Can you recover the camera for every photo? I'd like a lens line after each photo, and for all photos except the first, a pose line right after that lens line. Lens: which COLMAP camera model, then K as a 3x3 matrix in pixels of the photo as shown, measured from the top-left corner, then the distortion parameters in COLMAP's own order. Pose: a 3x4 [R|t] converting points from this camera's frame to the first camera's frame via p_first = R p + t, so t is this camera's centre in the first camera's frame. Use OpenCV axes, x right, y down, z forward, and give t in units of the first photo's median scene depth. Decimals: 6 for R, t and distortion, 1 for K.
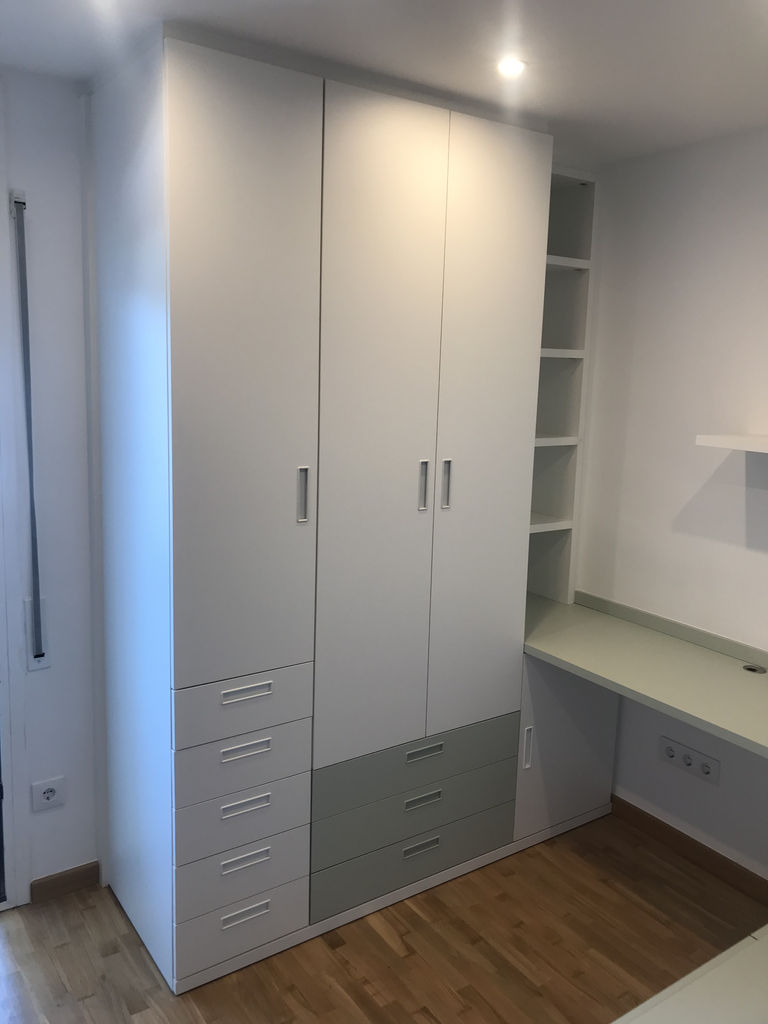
lens RADIAL K [[852.0, 0, 390.2], [0, 852.0, 502.3], [0, 0, 1]] dist [0.050717, -0.028905]
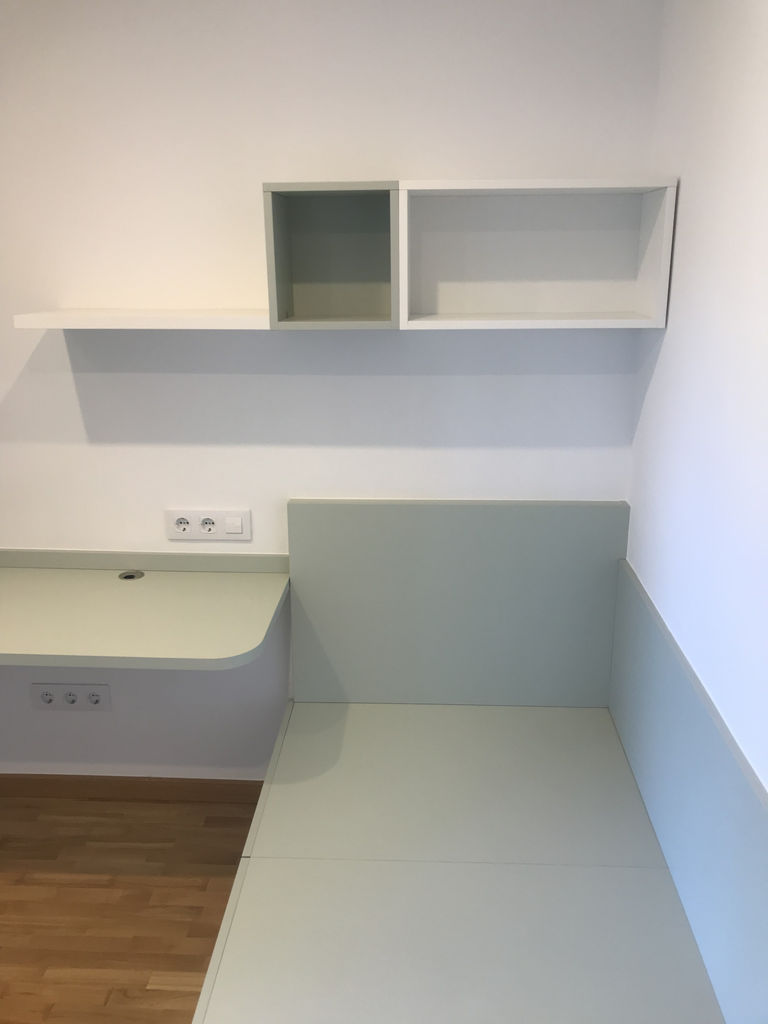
lens RADIAL K [[852.0, 0, 391.2], [0, 852.0, 502.1], [0, 0, 1]] dist [0.050717, -0.028905]
pose [[0.609655, -0.260383, 0.748680, -0.061677], [0.153215, 0.965405, 0.210994, -0.027282], [-0.777718, -0.013924, 0.628459, 0.240006]]
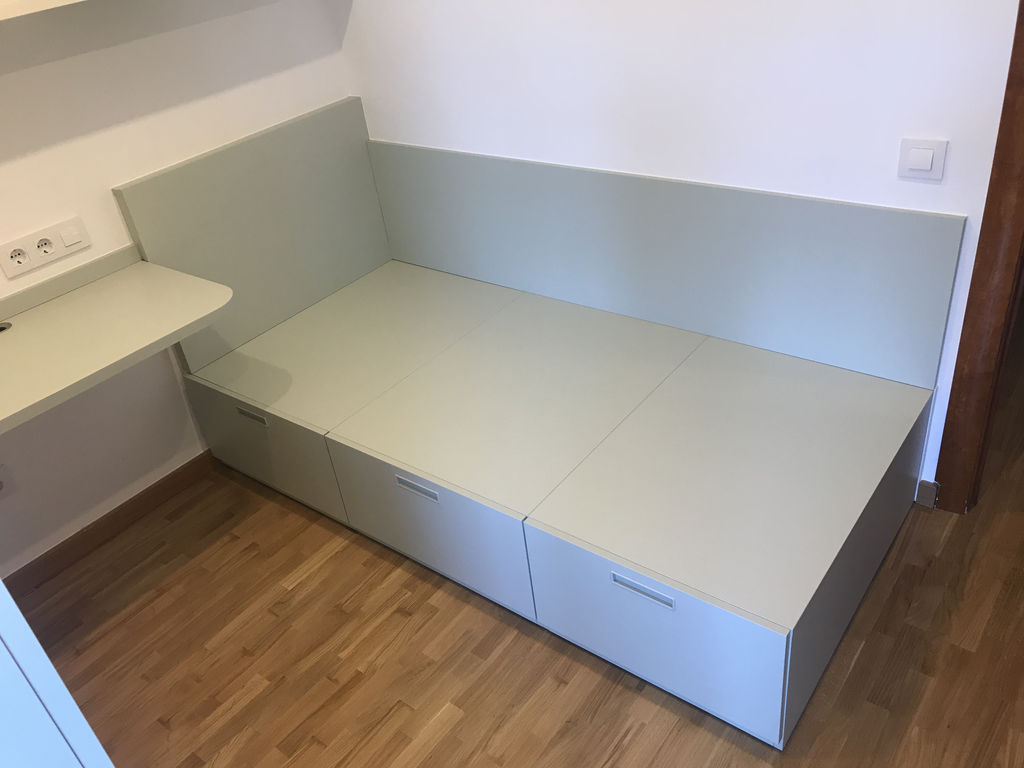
lens RADIAL K [[852.0, 0, 492.6], [0, 852.0, 379.8], [0, 0, 1]] dist [0.050717, -0.028905]
pose [[-0.291060, -0.500664, 0.815242, -0.421795], [0.276593, 0.771709, 0.572679, -0.112832], [-0.915850, 0.392174, -0.086133, 0.682656]]
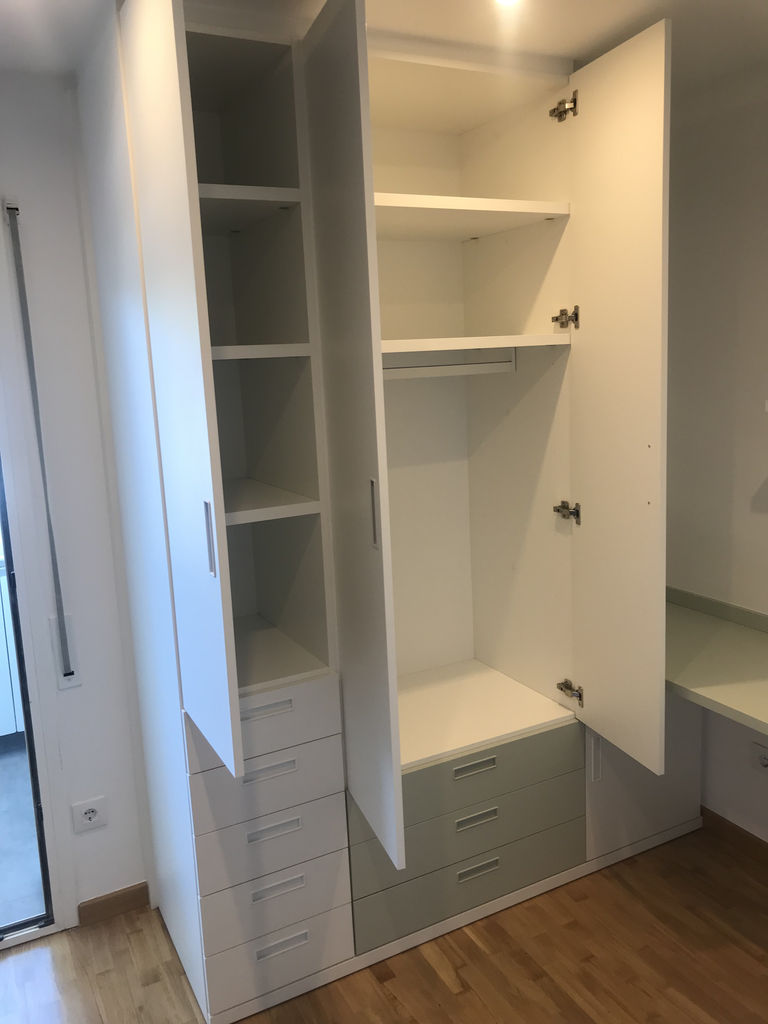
lens RADIAL K [[852.0, 0, 389.8], [0, 852.0, 502.0], [0, 0, 1]] dist [0.050717, -0.028905]
pose [[0.989440, -0.054066, -0.134479, 0.091494], [0.055394, 0.998446, 0.006151, -0.001876], [0.133937, -0.013535, 0.990897, 0.086732]]
